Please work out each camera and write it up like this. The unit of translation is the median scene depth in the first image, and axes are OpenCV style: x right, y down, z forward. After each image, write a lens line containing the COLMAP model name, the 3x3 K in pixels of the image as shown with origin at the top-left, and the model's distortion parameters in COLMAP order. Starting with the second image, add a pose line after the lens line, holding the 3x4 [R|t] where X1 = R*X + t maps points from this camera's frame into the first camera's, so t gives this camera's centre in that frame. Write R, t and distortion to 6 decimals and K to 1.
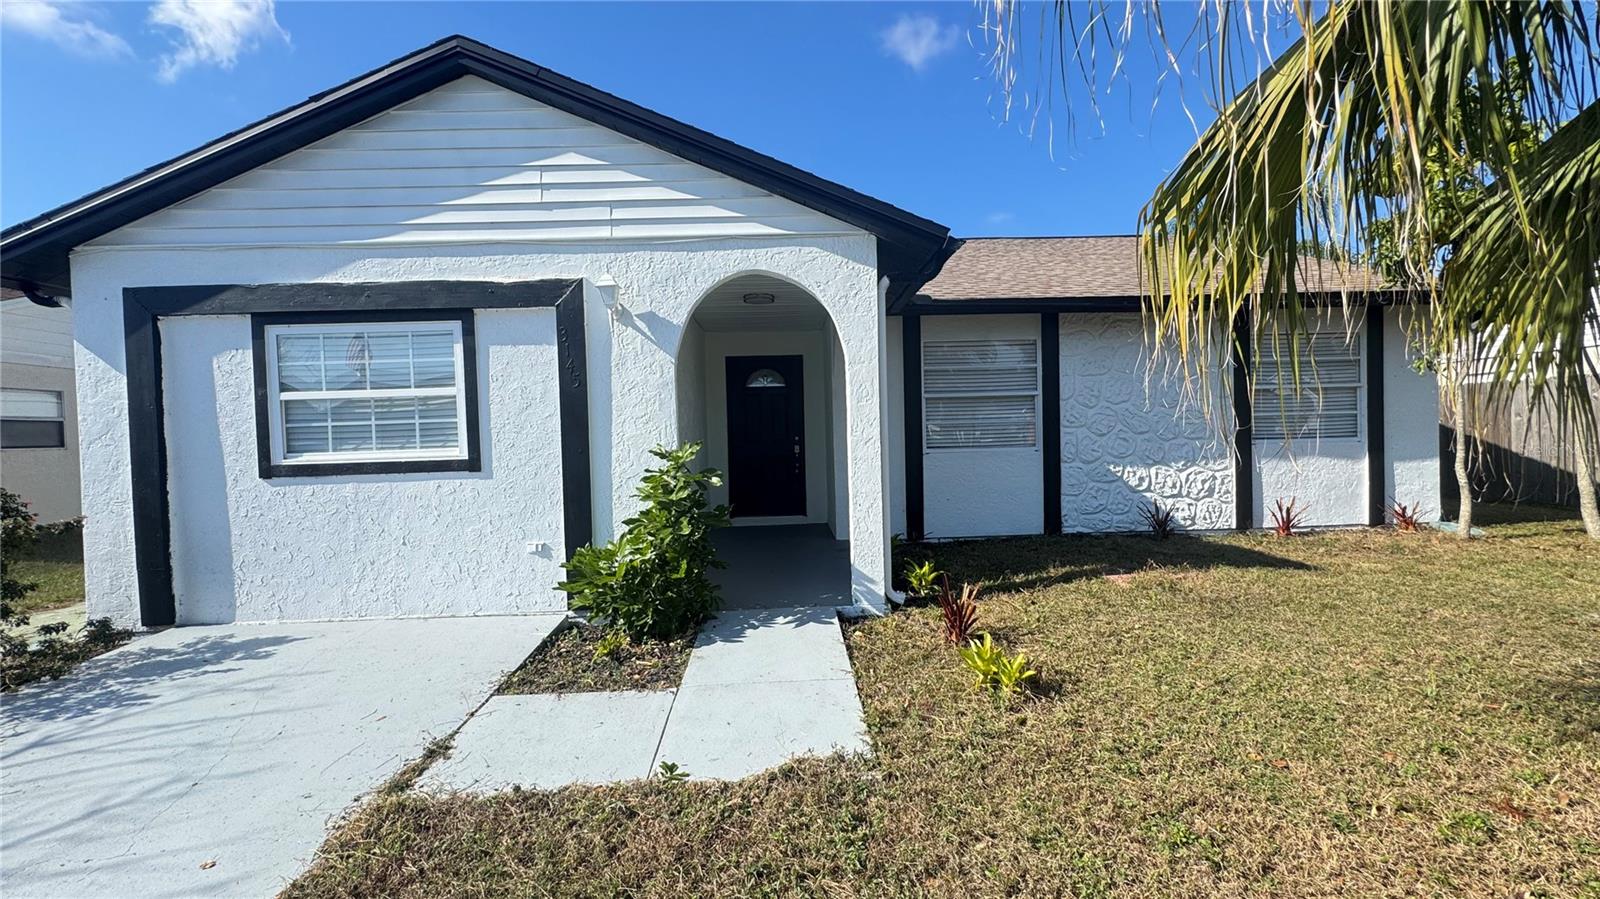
lens RADIAL K [[641.7, 0, 797.2], [0, 641.7, 449.7], [0, 0, 1]] dist [-0.001330, -0.000232]
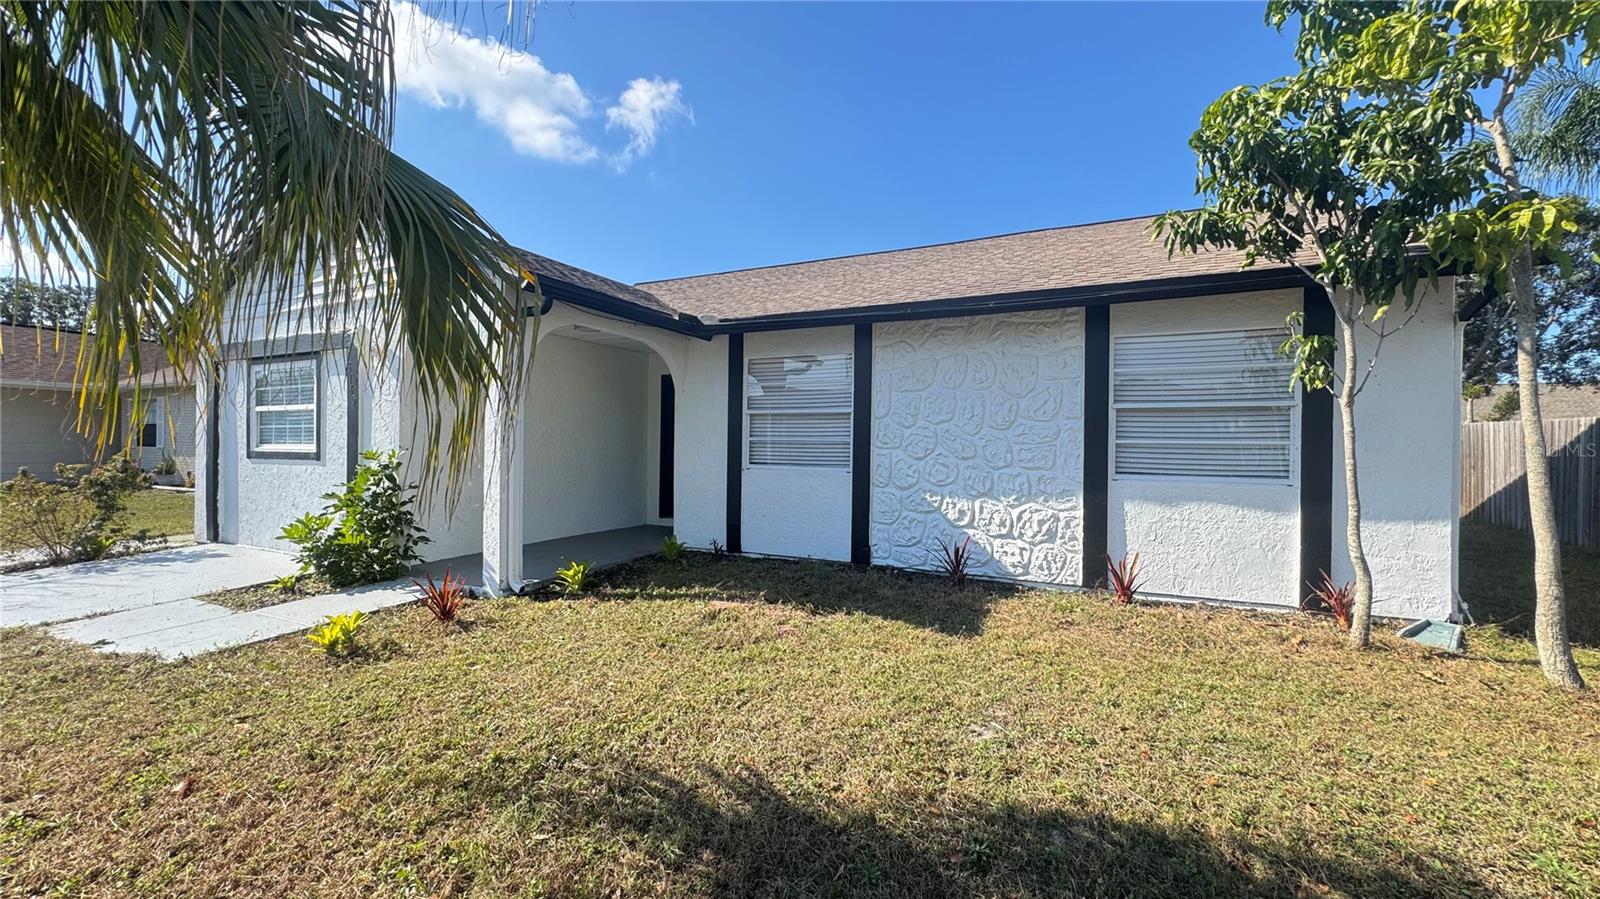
lens RADIAL K [[649.7, 0, 793.7], [0, 649.7, 448.2], [0, 0, 1]] dist [-0.001715, 0.000150]
pose [[0.875462, 0.037981, -0.481793, 1.178432], [-0.045374, 0.998963, -0.003698, -0.040898], [0.481153, 0.025098, 0.876277, 0.209835]]
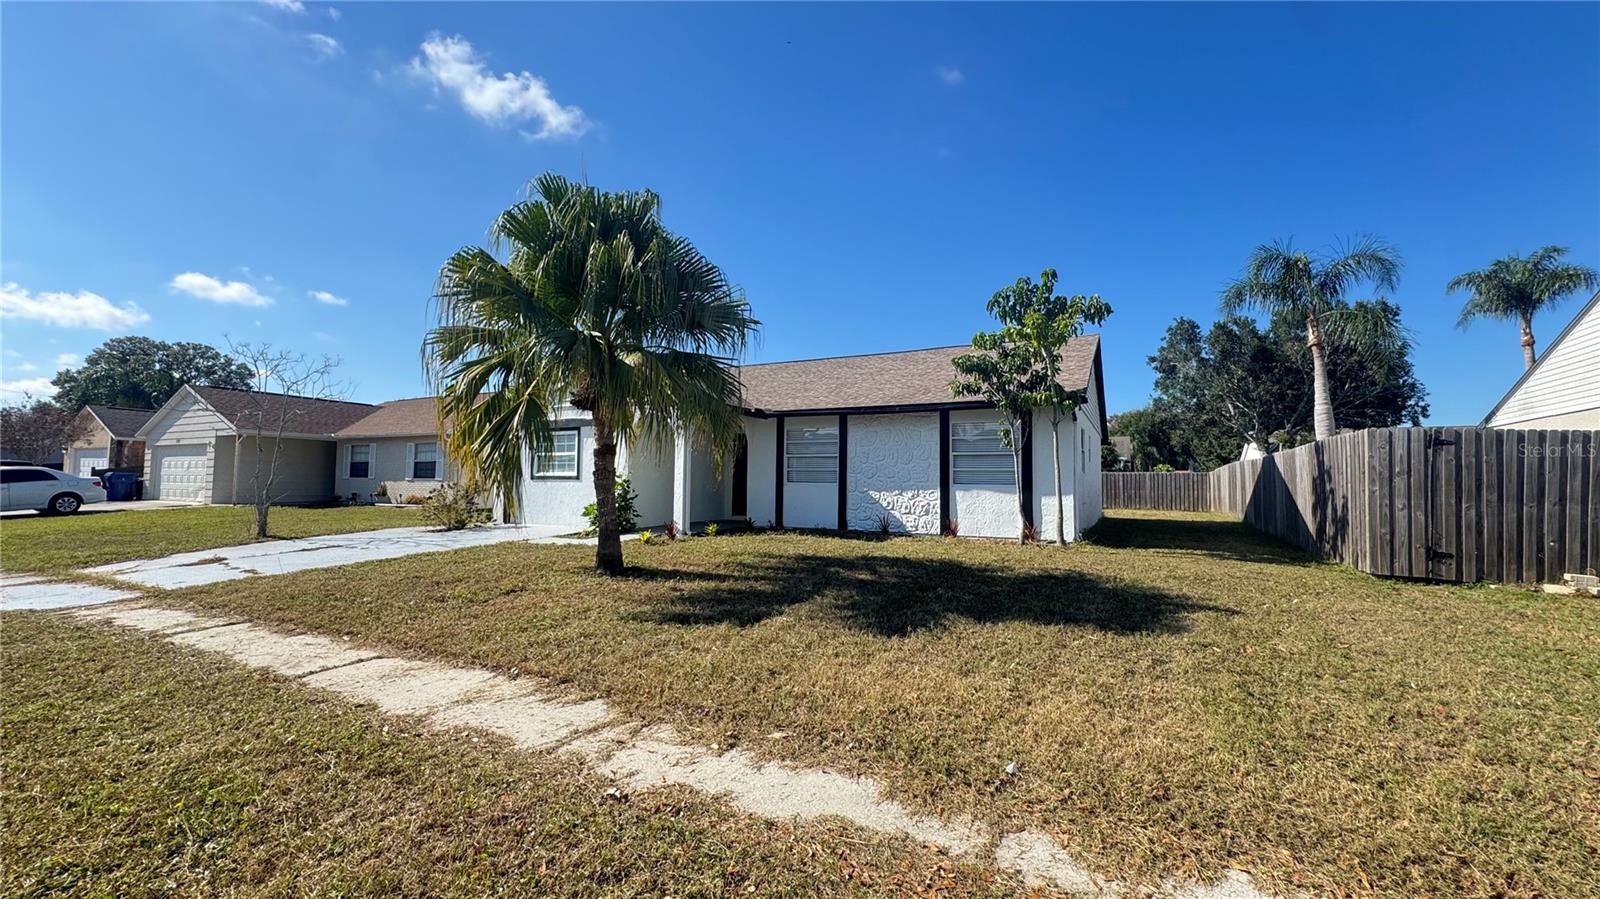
lens RADIAL K [[636.3, 0, 798.5], [0, 636.3, 449.2], [0, 0, 1]] dist [-0.001779, 0.000169]
pose [[0.869524, 0.010233, -0.493784, 1.883936], [-0.044962, 0.997274, -0.058508, 0.017022], [0.491839, 0.073075, 0.867614, -1.103770]]
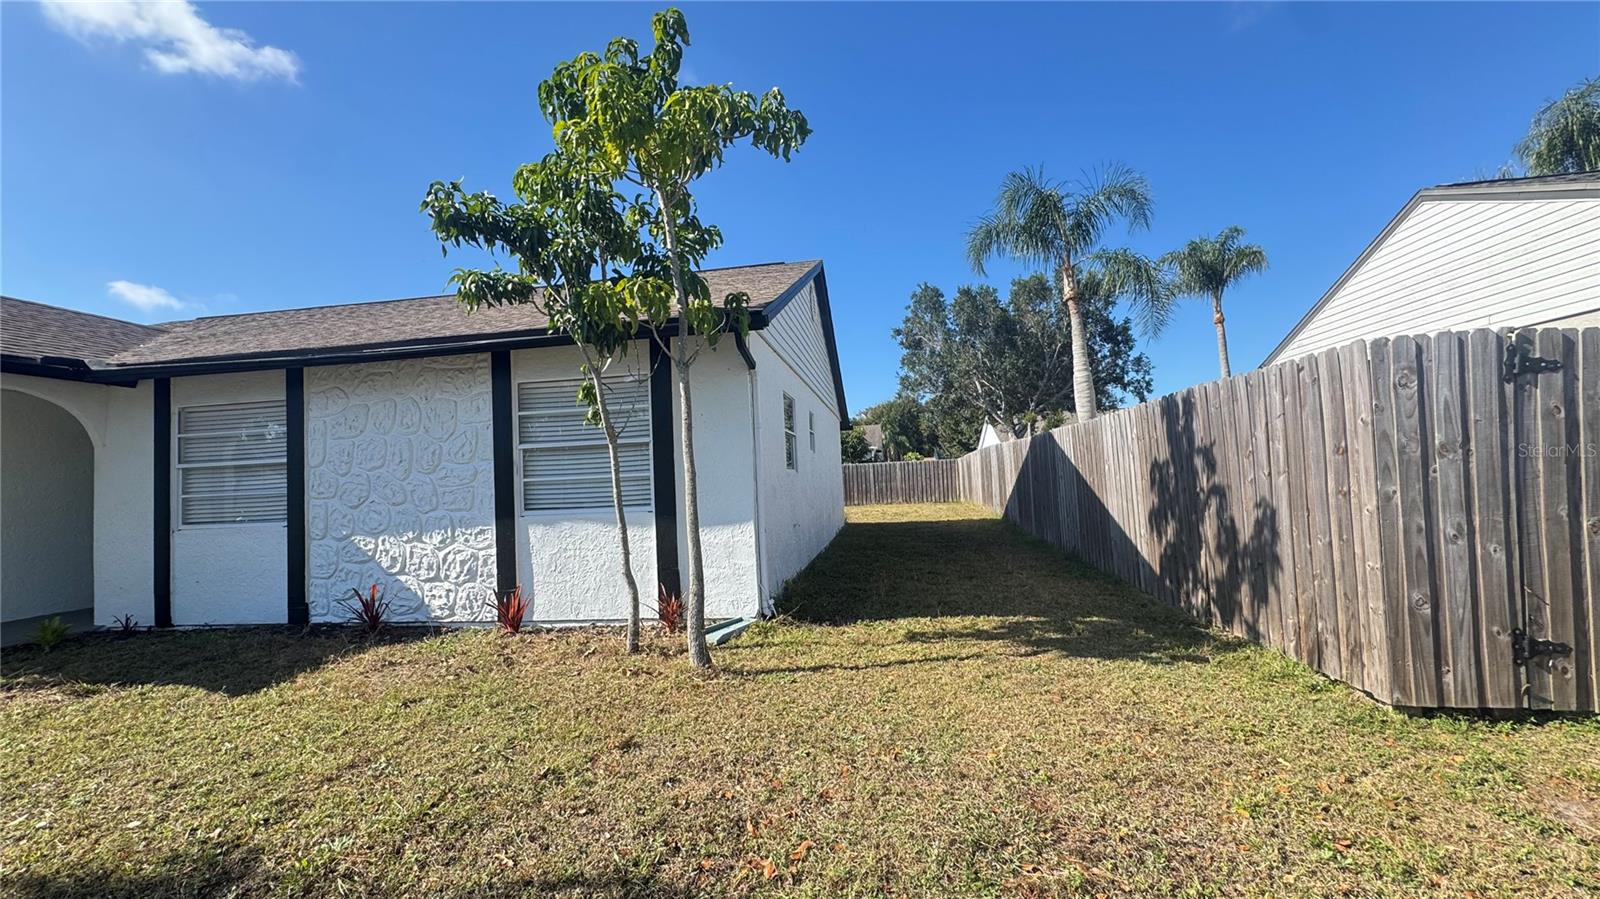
lens RADIAL K [[649.7, 0, 793.7], [0, 649.7, 448.2], [0, 0, 1]] dist [-0.001715, 0.000150]
pose [[0.984249, -0.026723, -0.174758, 1.883213], [0.015888, 0.997880, -0.063107, -0.058581], [0.176074, 0.059336, 0.982587, 0.388846]]
